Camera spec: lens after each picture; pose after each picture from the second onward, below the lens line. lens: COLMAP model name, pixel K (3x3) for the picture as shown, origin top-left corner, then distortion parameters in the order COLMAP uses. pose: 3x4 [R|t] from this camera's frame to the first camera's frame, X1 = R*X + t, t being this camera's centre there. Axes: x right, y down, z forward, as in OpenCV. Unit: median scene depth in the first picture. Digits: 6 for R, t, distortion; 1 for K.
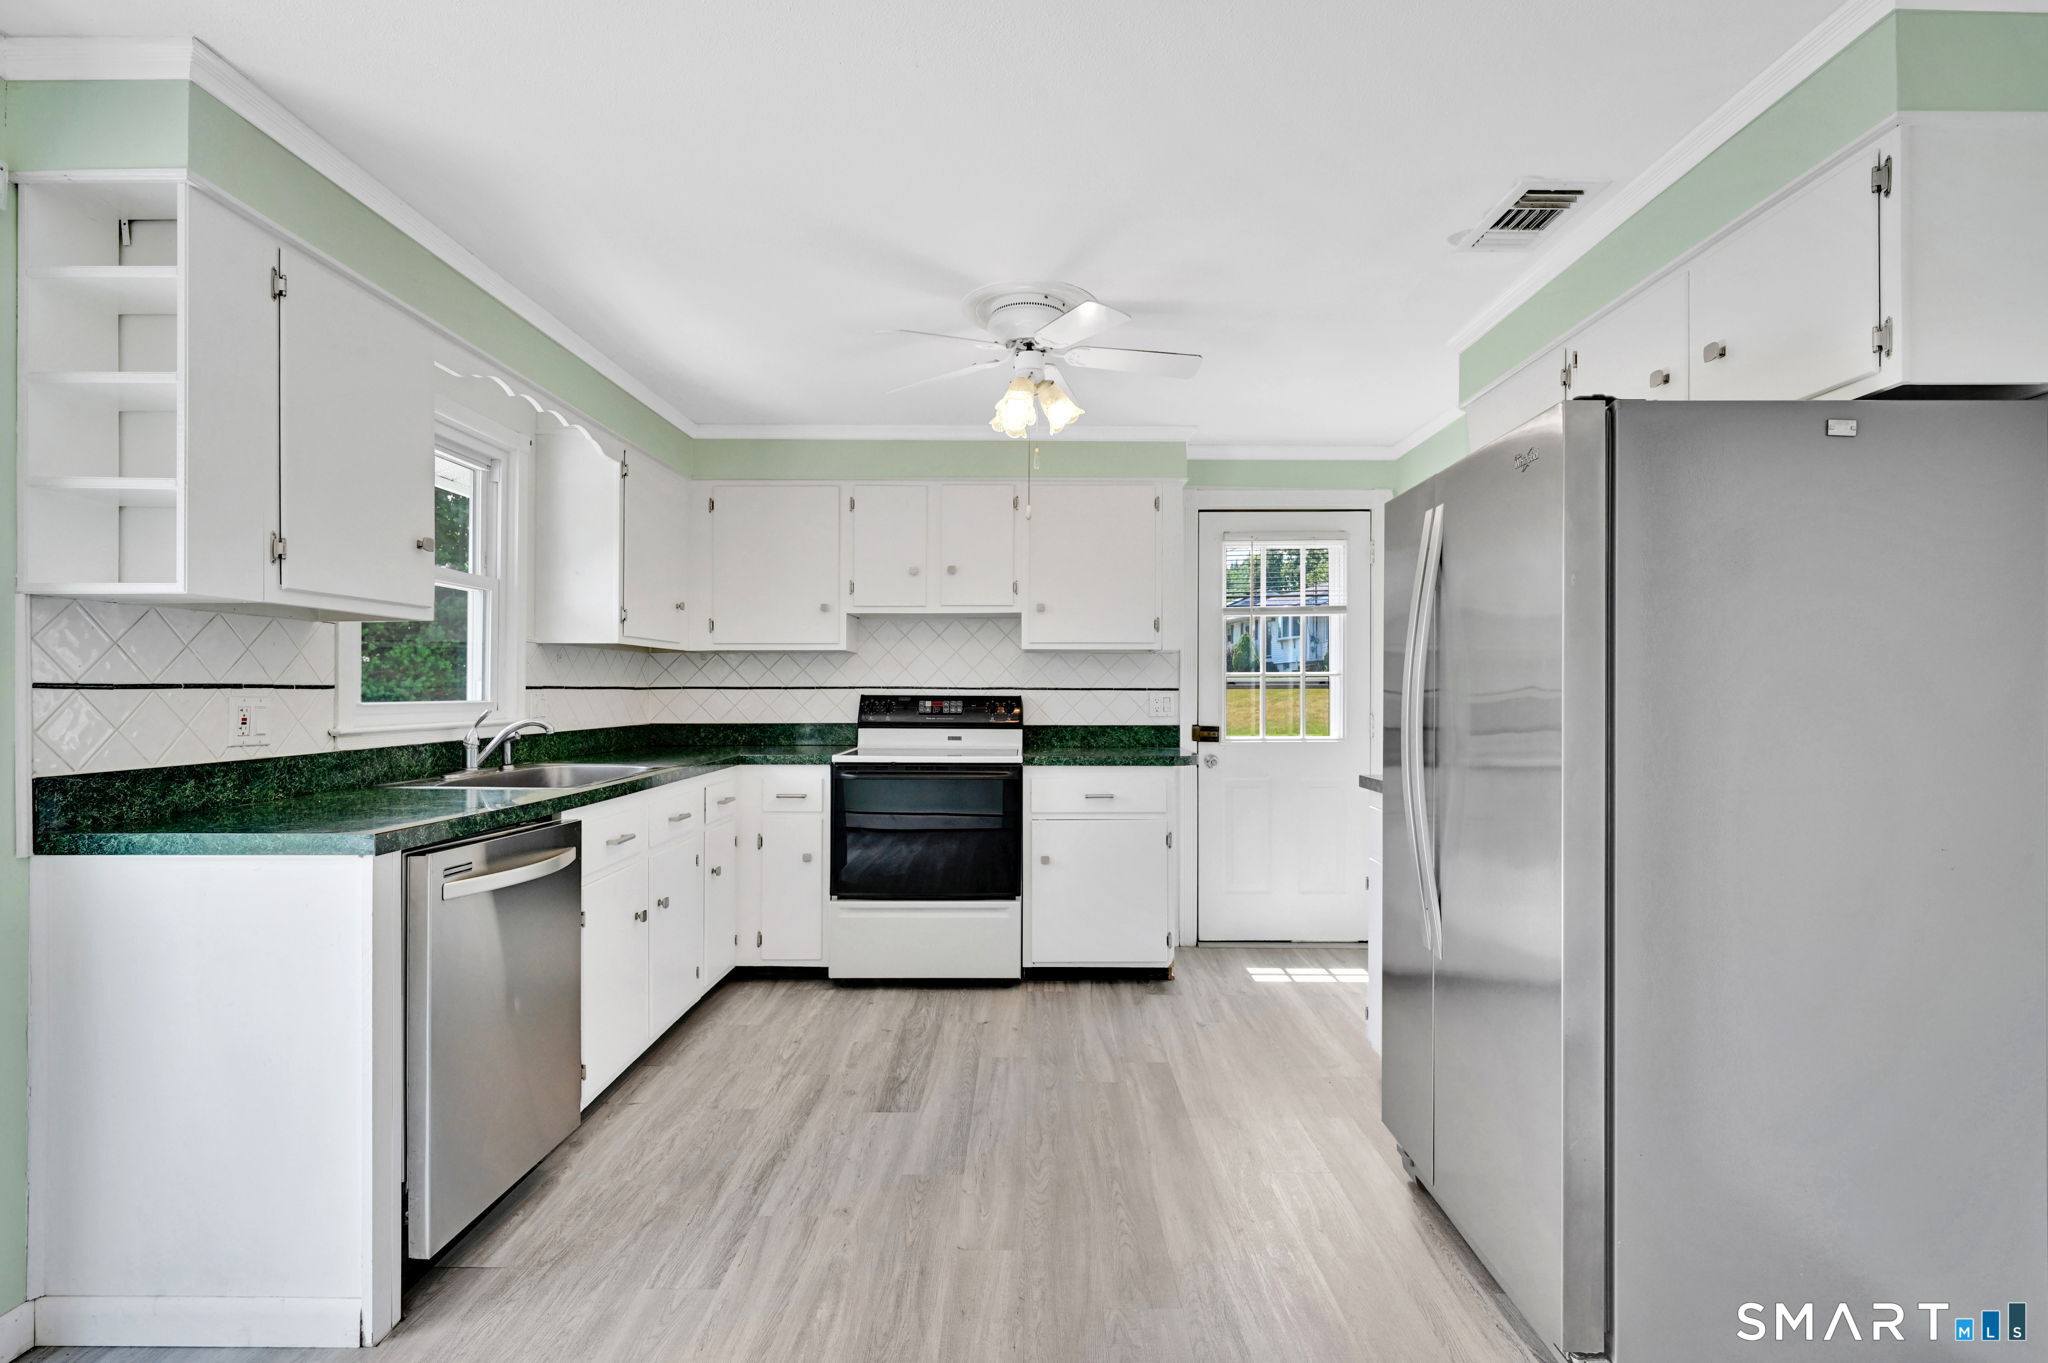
lens RADIAL K [[984.8, 0, 1020.9], [0, 984.8, 688.5], [0, 0, 1]] dist [0.001880, -0.003736]
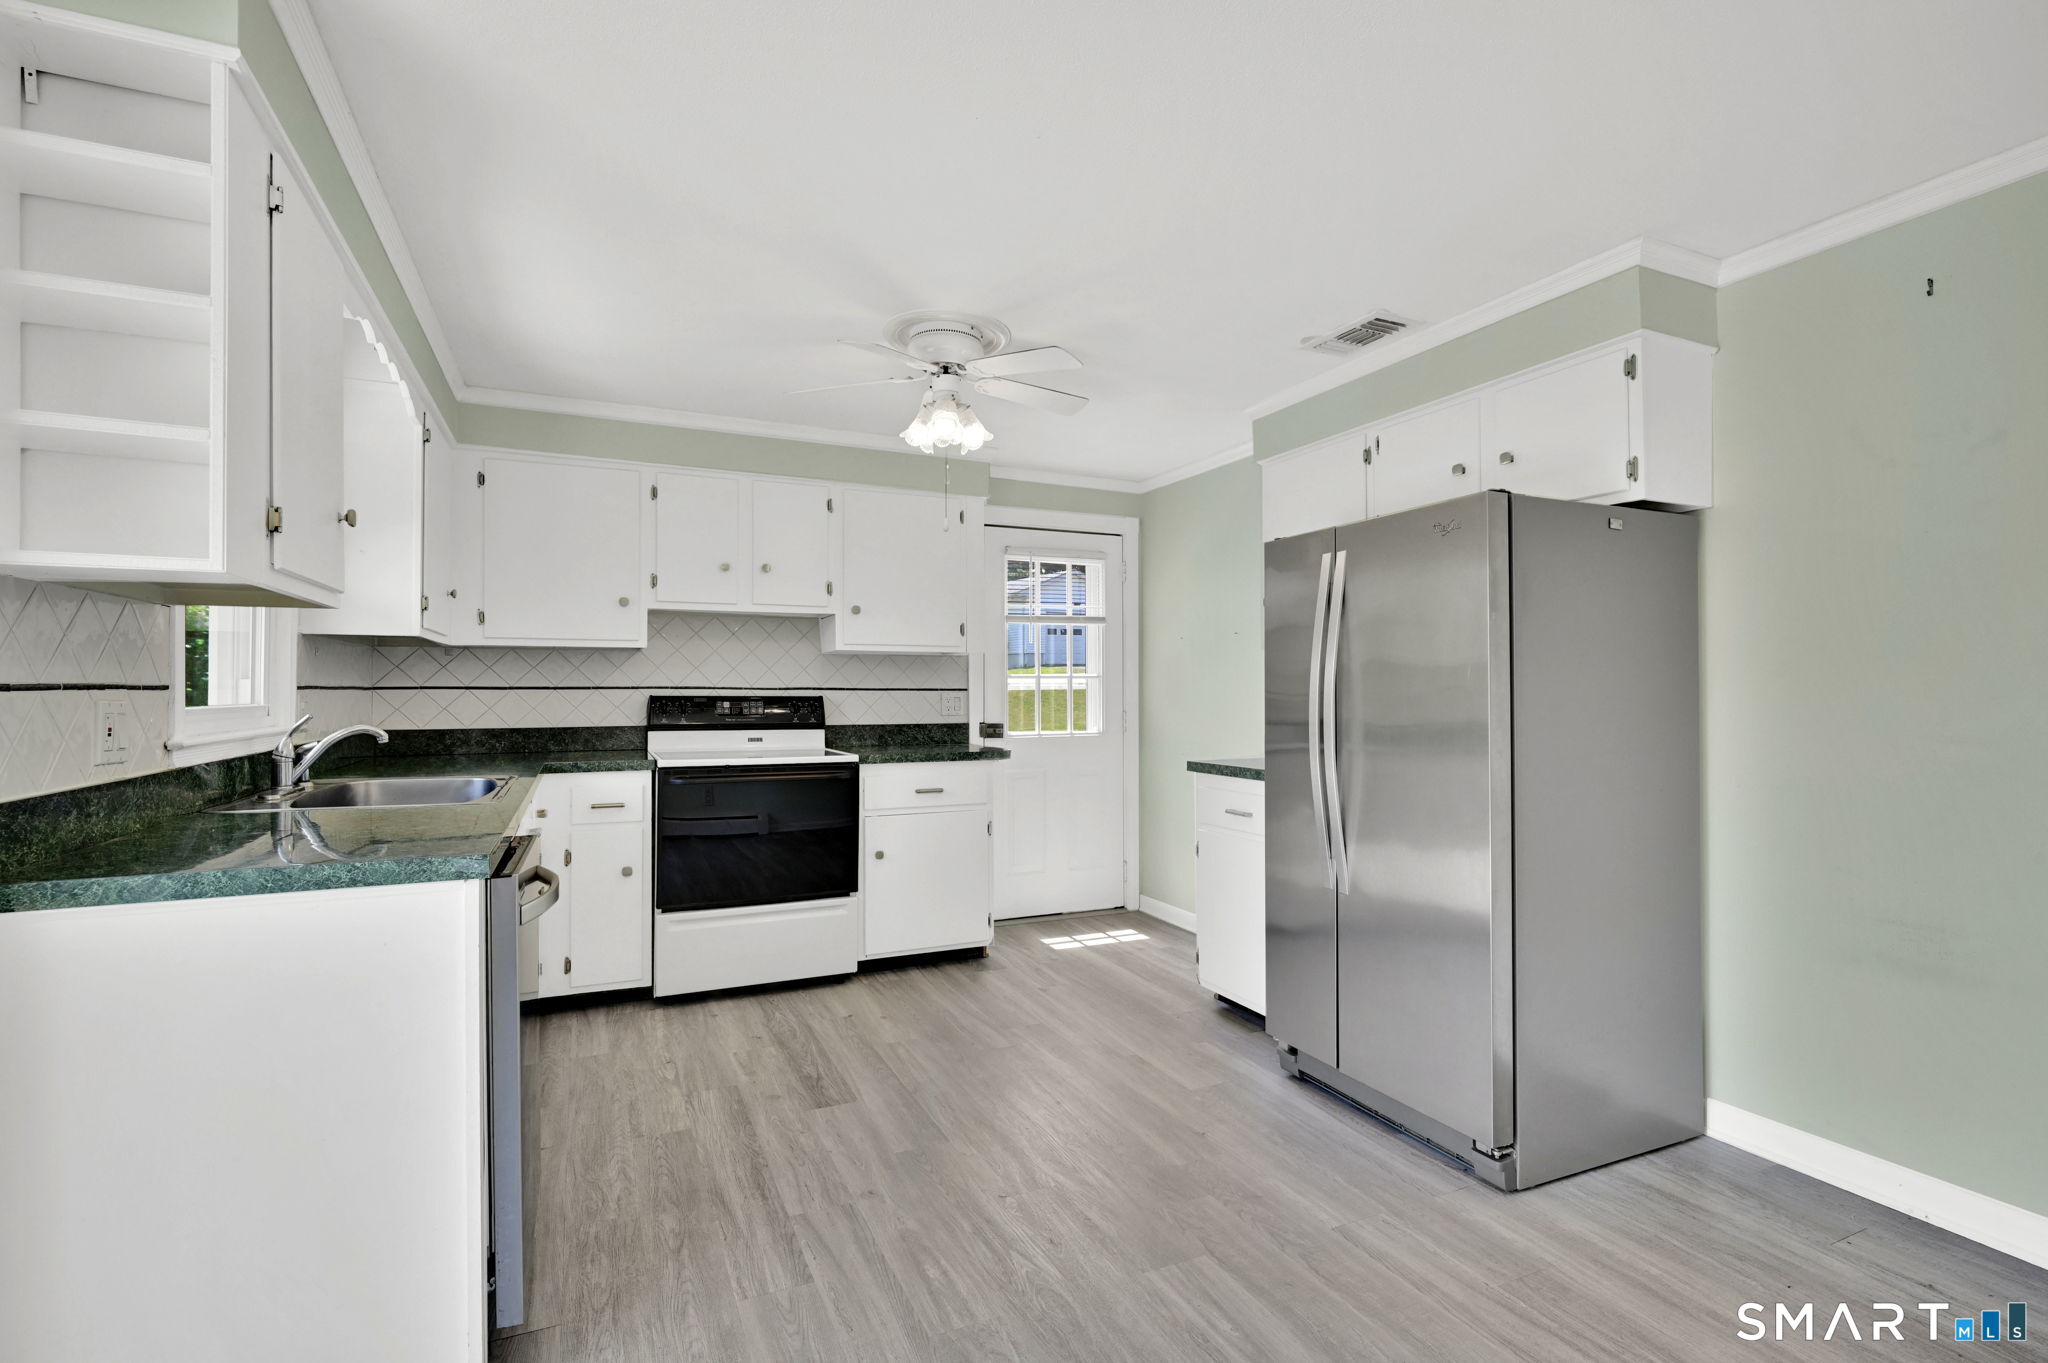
lens RADIAL K [[984.8, 0, 1047.9], [0, 984.8, 690.8], [0, 0, 1]] dist [0.001880, -0.003736]
pose [[0.900772, -0.000291, 0.434293, -0.362407], [-0.000781, 0.999997, 0.002290, -0.001093], [-0.434292, -0.002402, 0.900769, -0.011686]]
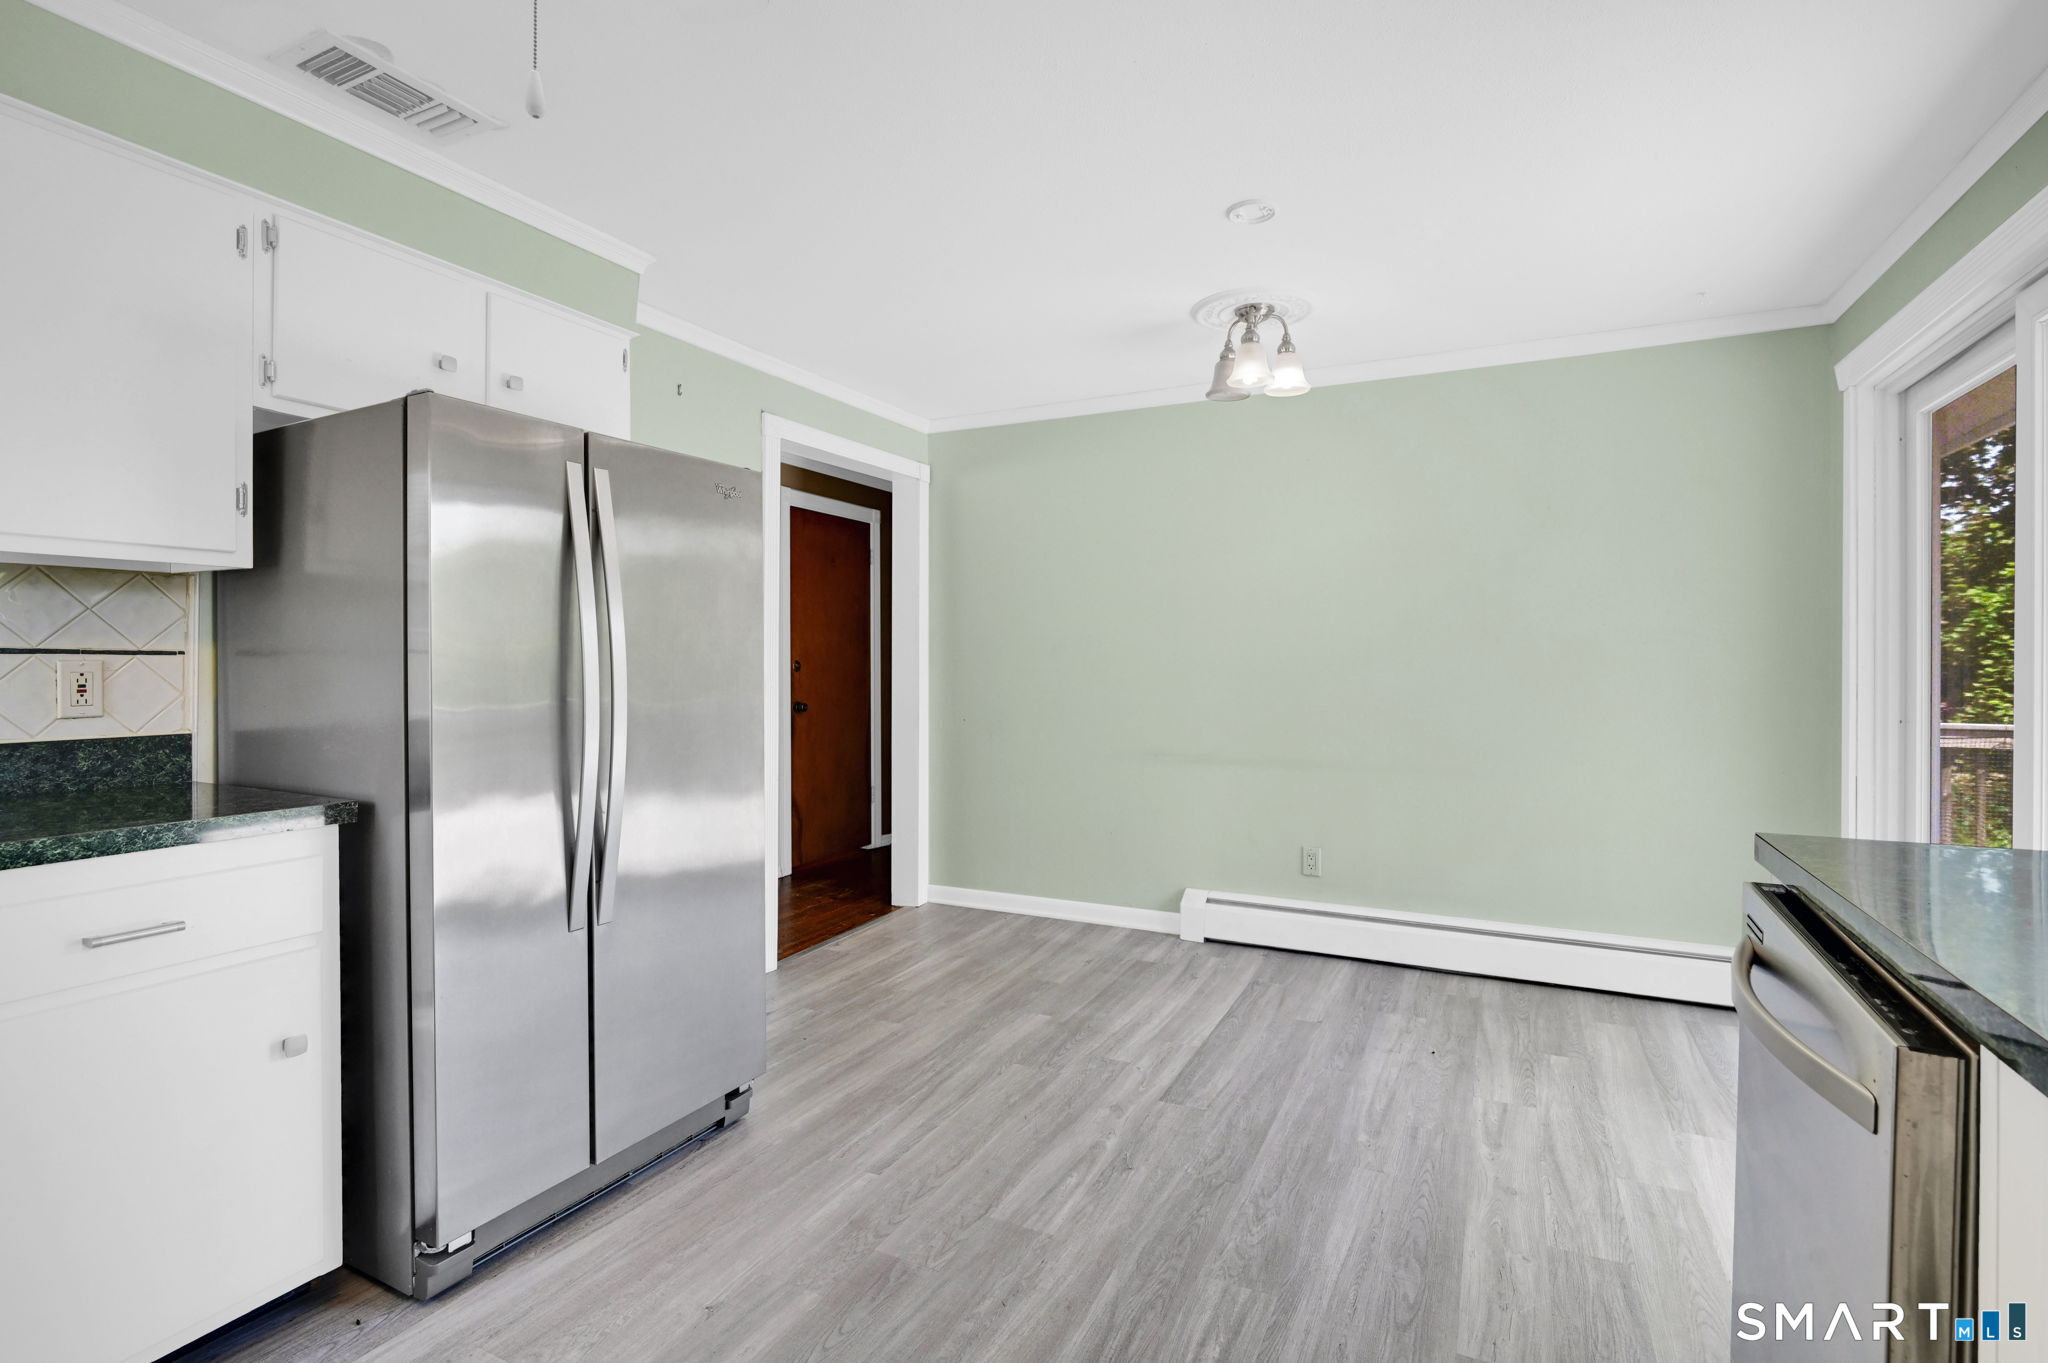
lens RADIAL K [[984.8, 0, 1007.8], [0, 984.8, 649.6], [0, 0, 1]] dist [0.001880, -0.003736]
pose [[-0.895492, 0.009958, 0.444966, -0.288470], [0.002282, 0.999839, -0.017782, 0.004708], [-0.445072, -0.014908, -0.895371, 1.243121]]
